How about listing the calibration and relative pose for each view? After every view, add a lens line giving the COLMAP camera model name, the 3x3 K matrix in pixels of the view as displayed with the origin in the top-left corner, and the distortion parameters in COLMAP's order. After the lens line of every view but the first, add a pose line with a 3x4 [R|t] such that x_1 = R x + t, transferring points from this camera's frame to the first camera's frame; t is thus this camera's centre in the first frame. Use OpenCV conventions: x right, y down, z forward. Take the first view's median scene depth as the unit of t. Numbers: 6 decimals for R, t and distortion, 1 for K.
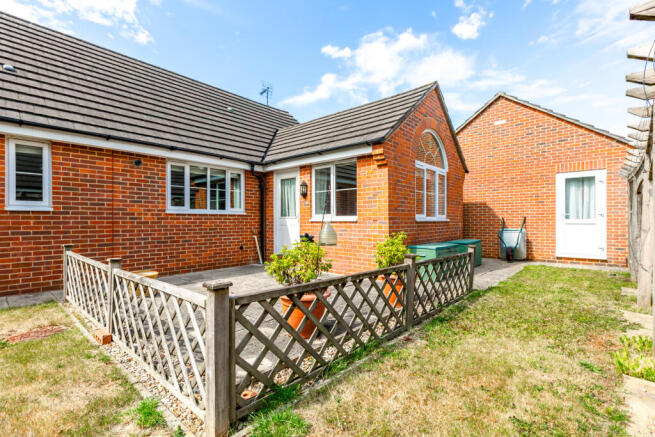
lens RADIAL K [[293.9, 0, 327.5], [0, 293.9, 218.5], [0, 0, 1]] dist [0.002417, 0.000325]
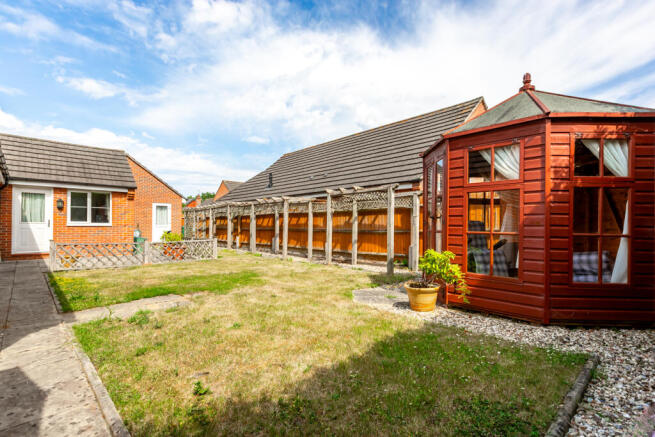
lens RADIAL K [[317.0, 0, 327.5], [0, 317.0, 218.5], [0, 0, 1]] dist [-0.000557, -0.000117]
pose [[0.069977, 0.022537, 0.997294, -1.548417], [-0.027090, 0.999419, -0.020684, -0.030047], [-0.997181, -0.025569, 0.070547, -0.450717]]
